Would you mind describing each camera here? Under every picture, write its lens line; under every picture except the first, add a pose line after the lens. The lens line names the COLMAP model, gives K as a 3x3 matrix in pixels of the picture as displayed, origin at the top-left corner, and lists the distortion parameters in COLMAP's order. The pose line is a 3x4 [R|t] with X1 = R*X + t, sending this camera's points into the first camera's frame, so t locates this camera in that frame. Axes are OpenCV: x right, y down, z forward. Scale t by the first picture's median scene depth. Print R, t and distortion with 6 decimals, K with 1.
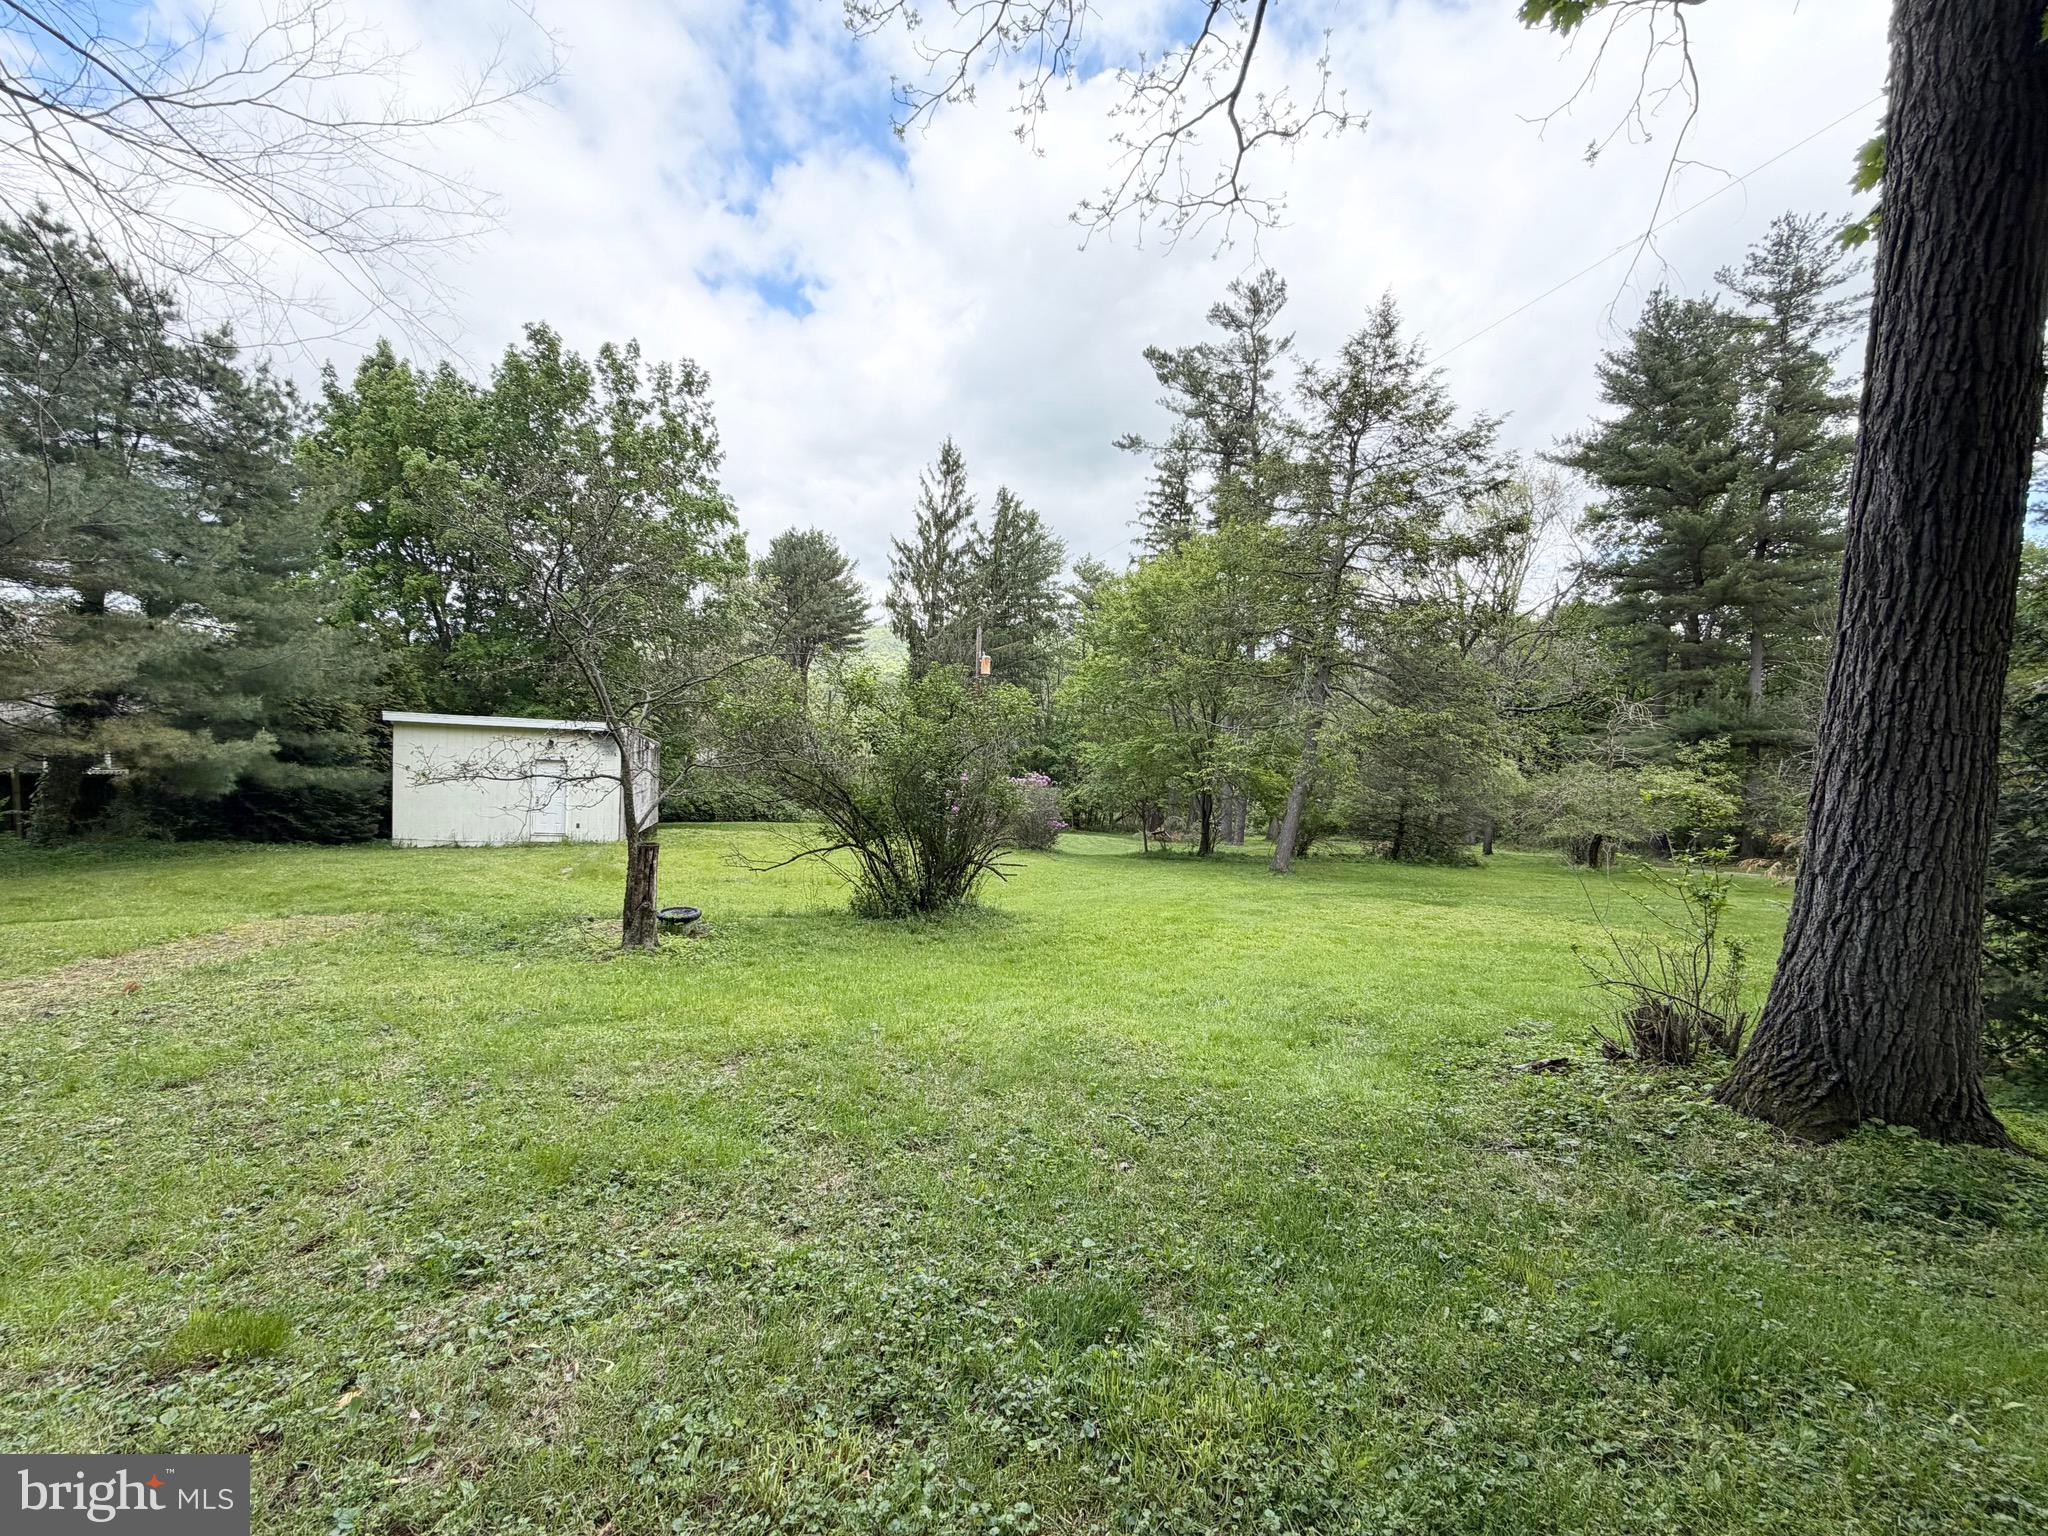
lens RADIAL K [[812.5, 0, 1018.7], [0, 812.5, 764.1], [0, 0, 1]] dist [0.002911, 0.000538]
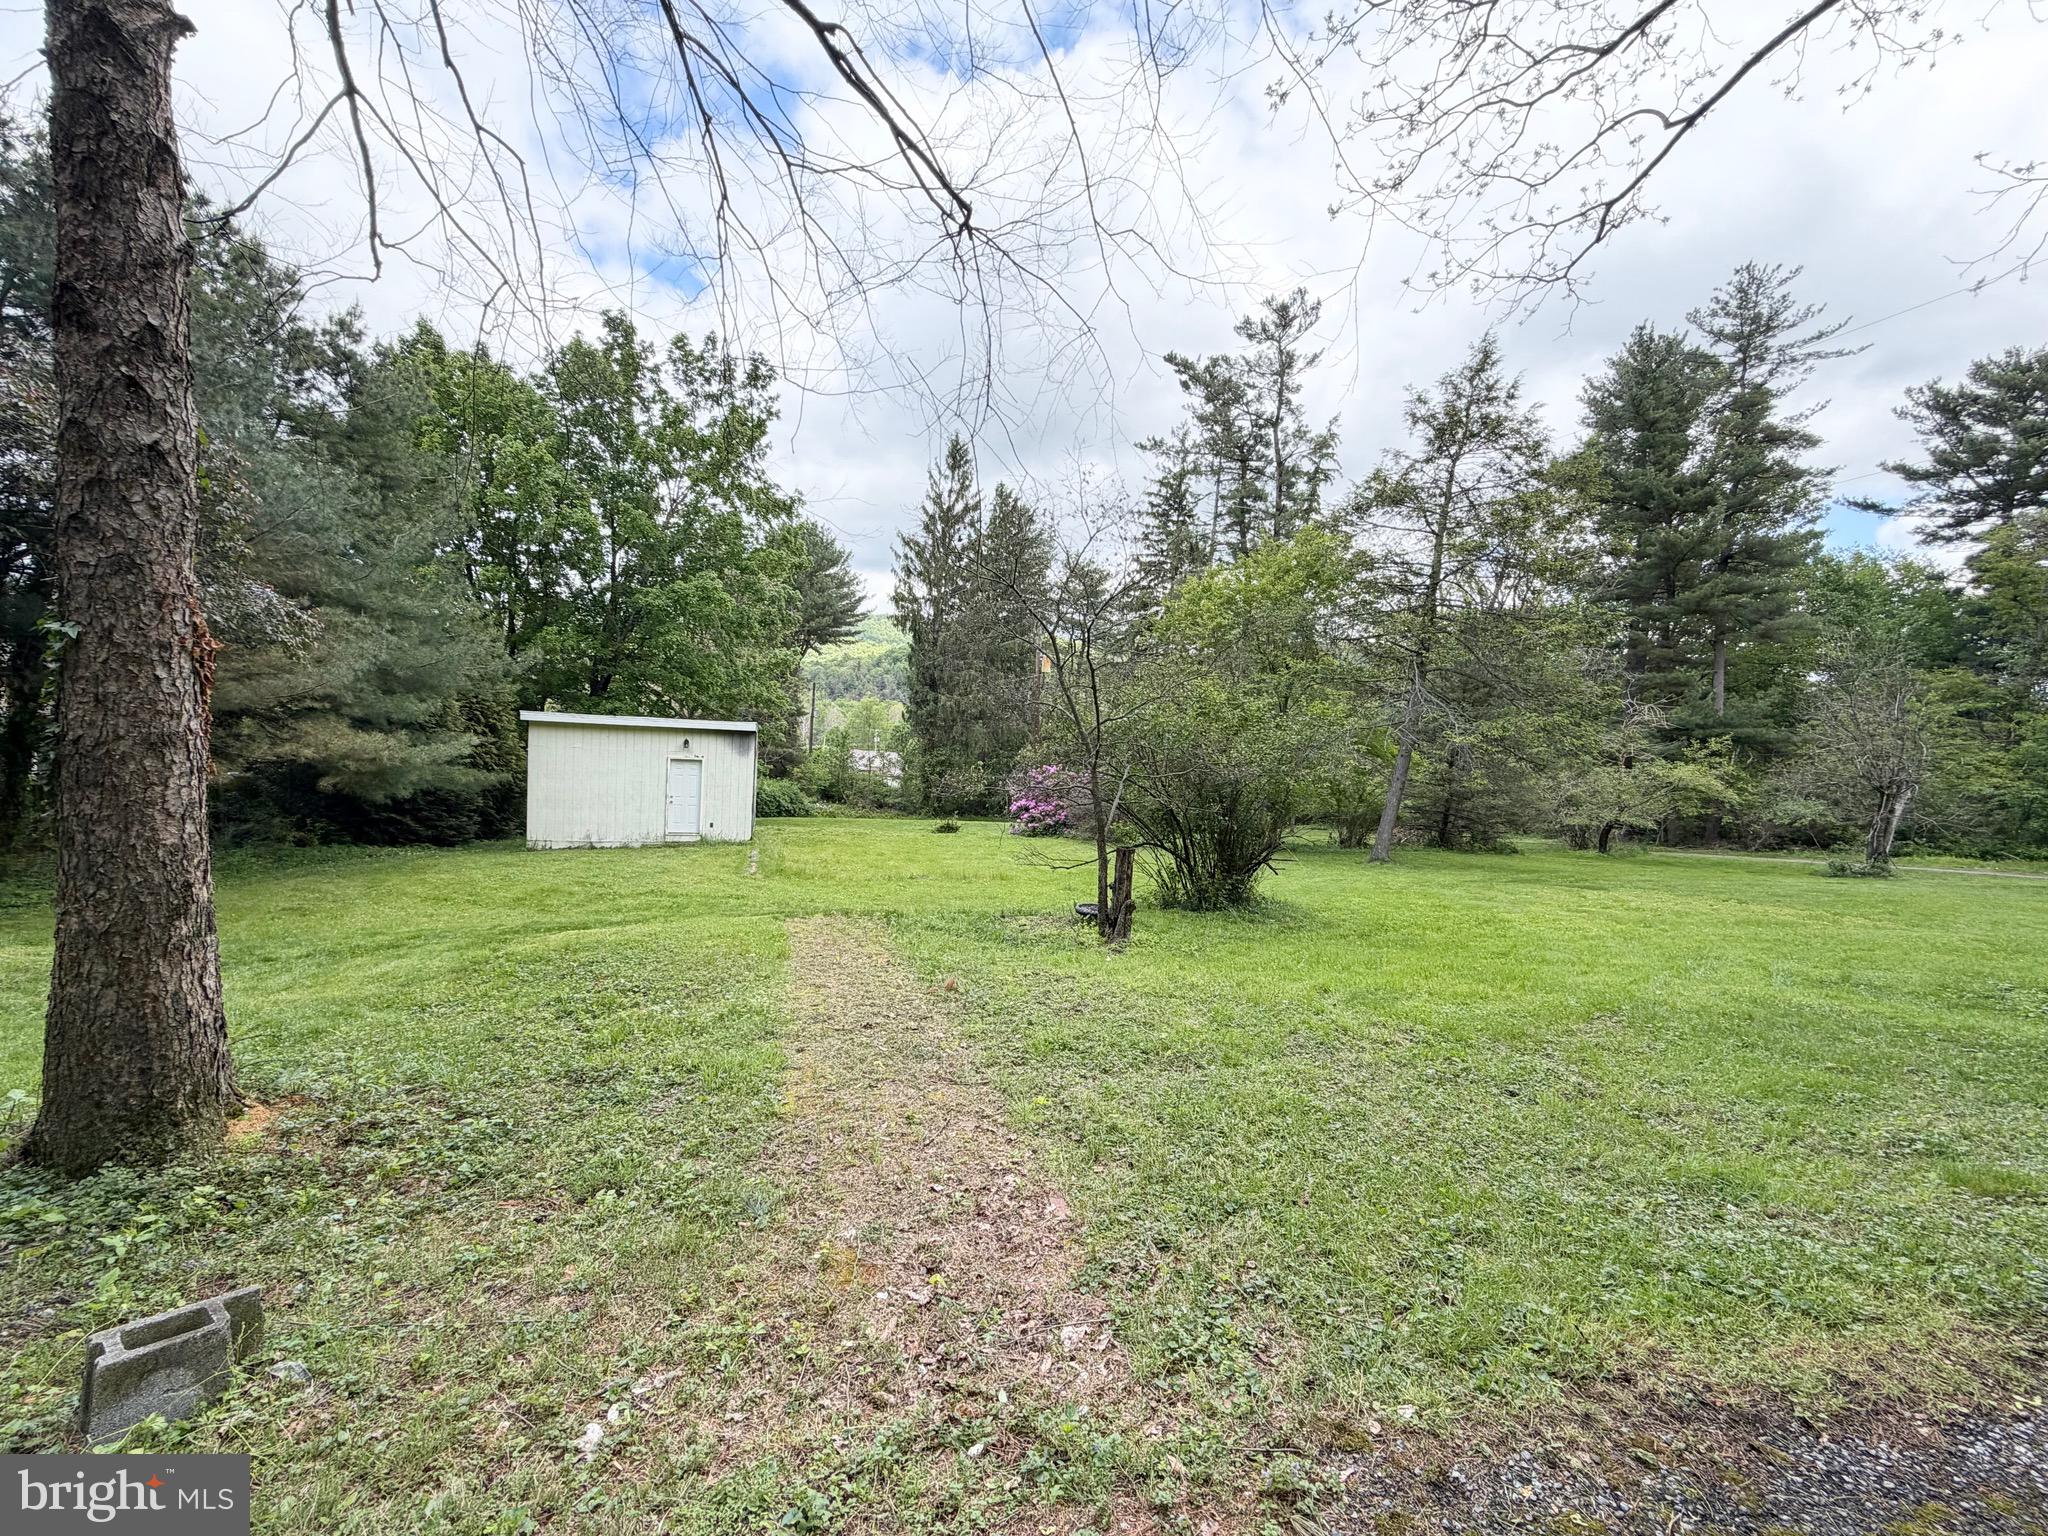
lens RADIAL K [[812.5, 0, 1021.0], [0, 812.5, 762.9], [0, 0, 1]] dist [0.002911, 0.000538]
pose [[0.995352, -0.002614, 0.096272, -0.148987], [0.001574, 0.999940, 0.010875, -0.006239], [-0.096294, -0.010673, 0.995296, -0.017928]]
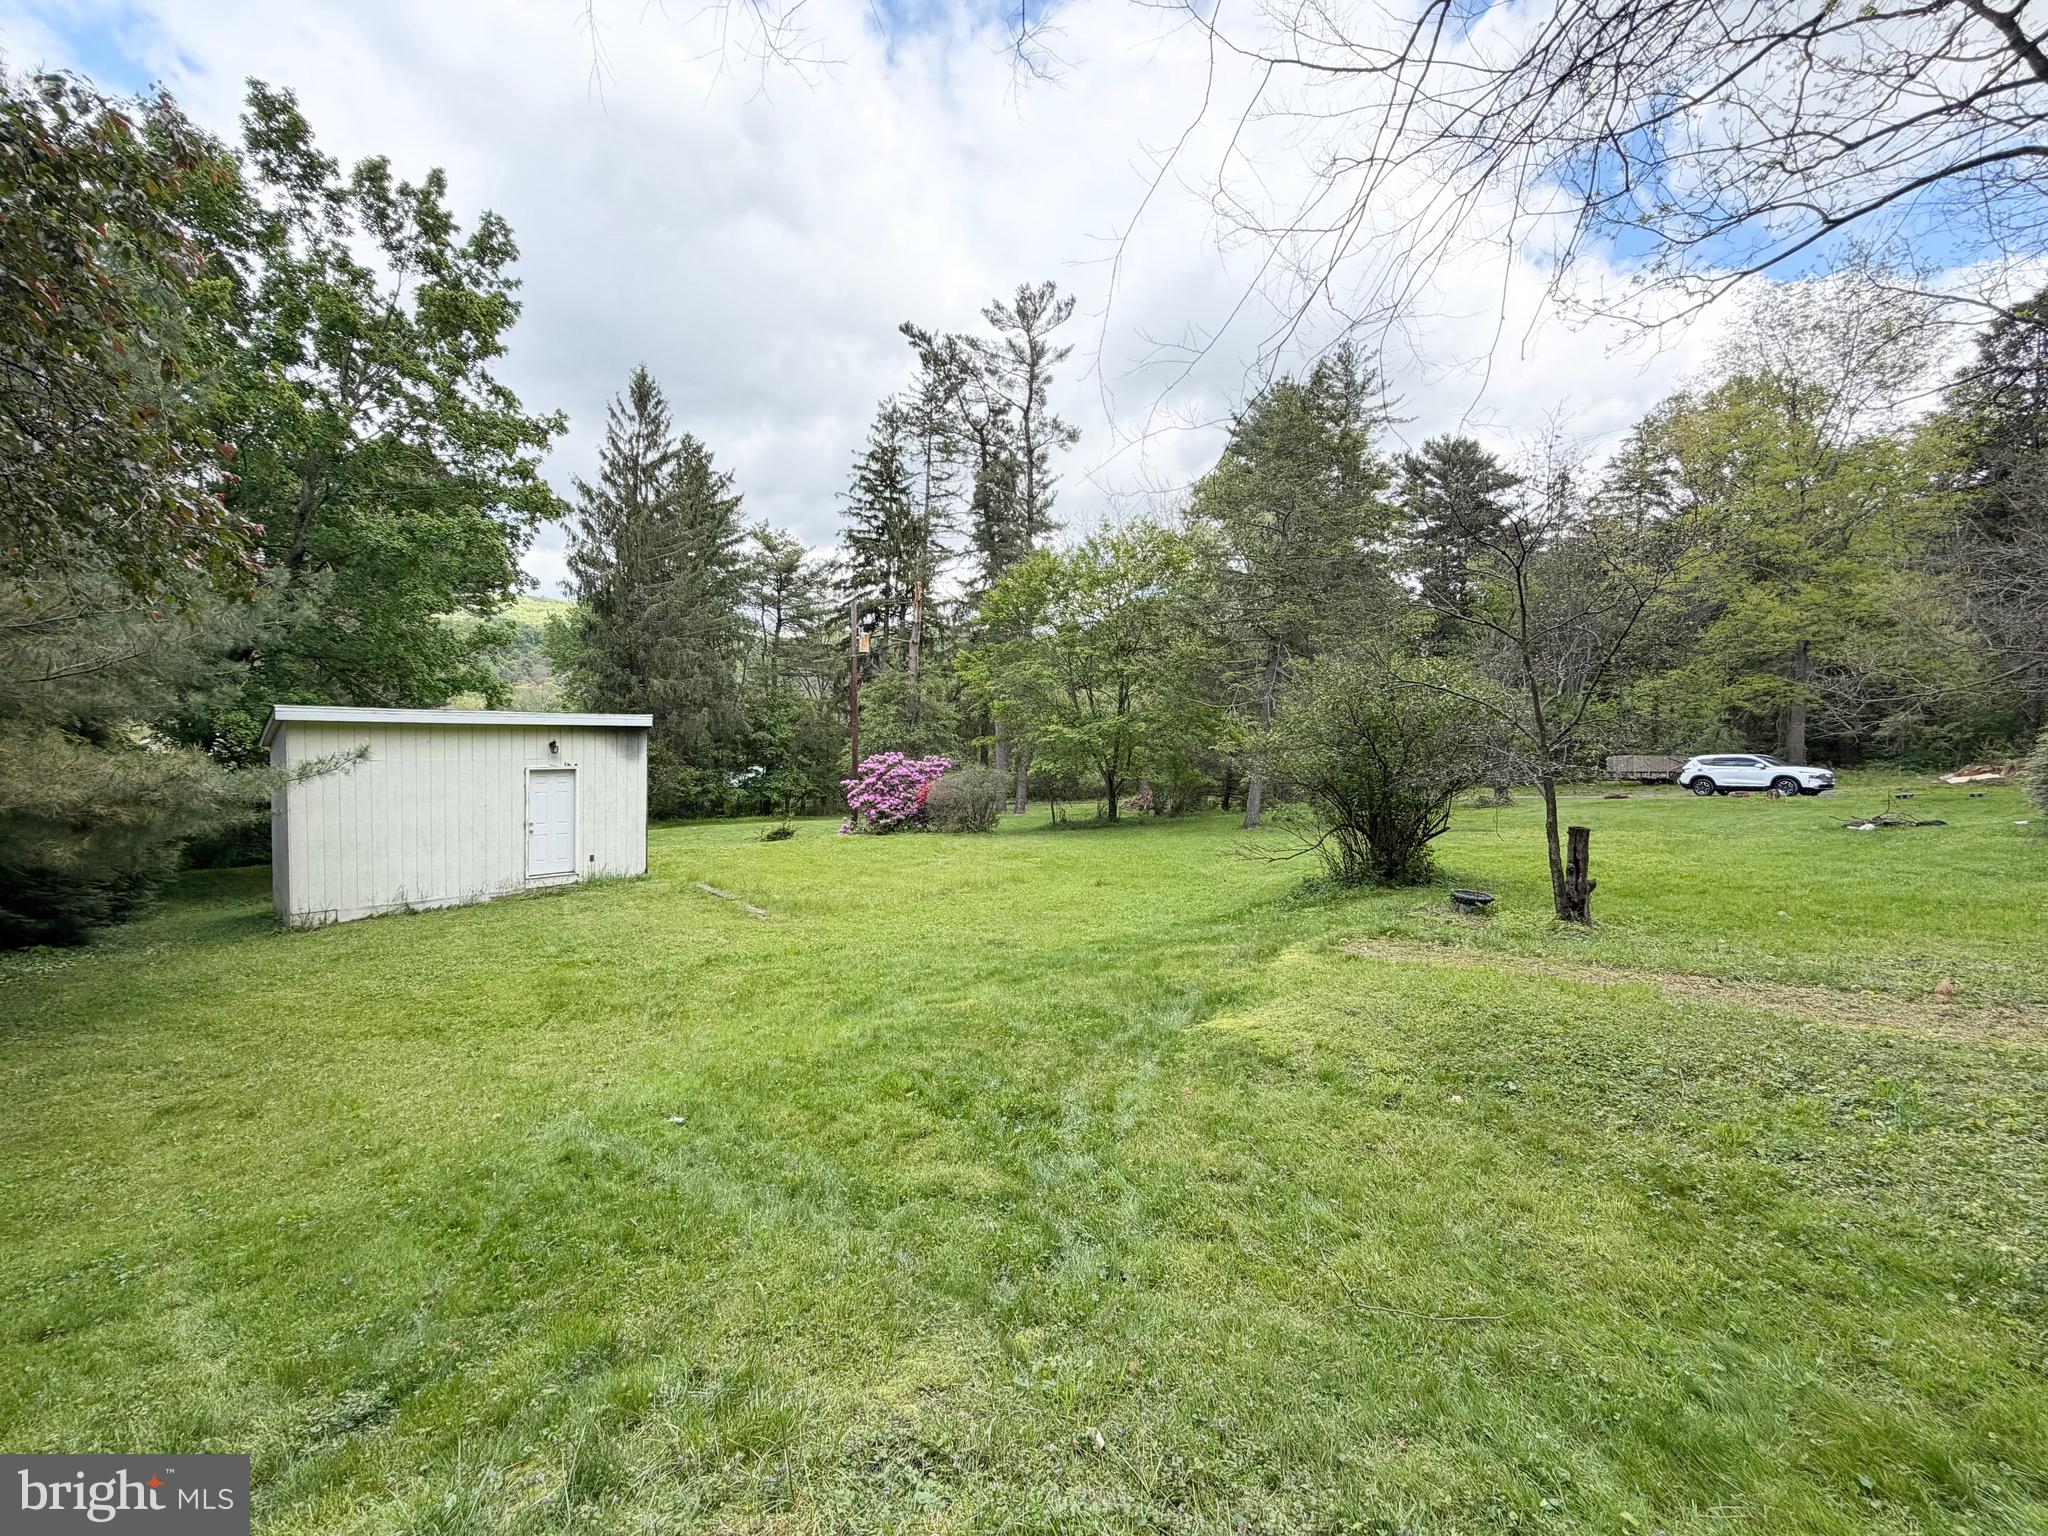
lens RADIAL K [[812.5, 0, 1012.9], [0, 812.5, 757.6], [0, 0, 1]] dist [0.002911, 0.000538]
pose [[0.836269, -0.054236, 0.545630, -0.354810], [0.041496, 0.998502, 0.035652, -0.013718], [-0.546747, -0.007173, 0.837267, 0.108886]]
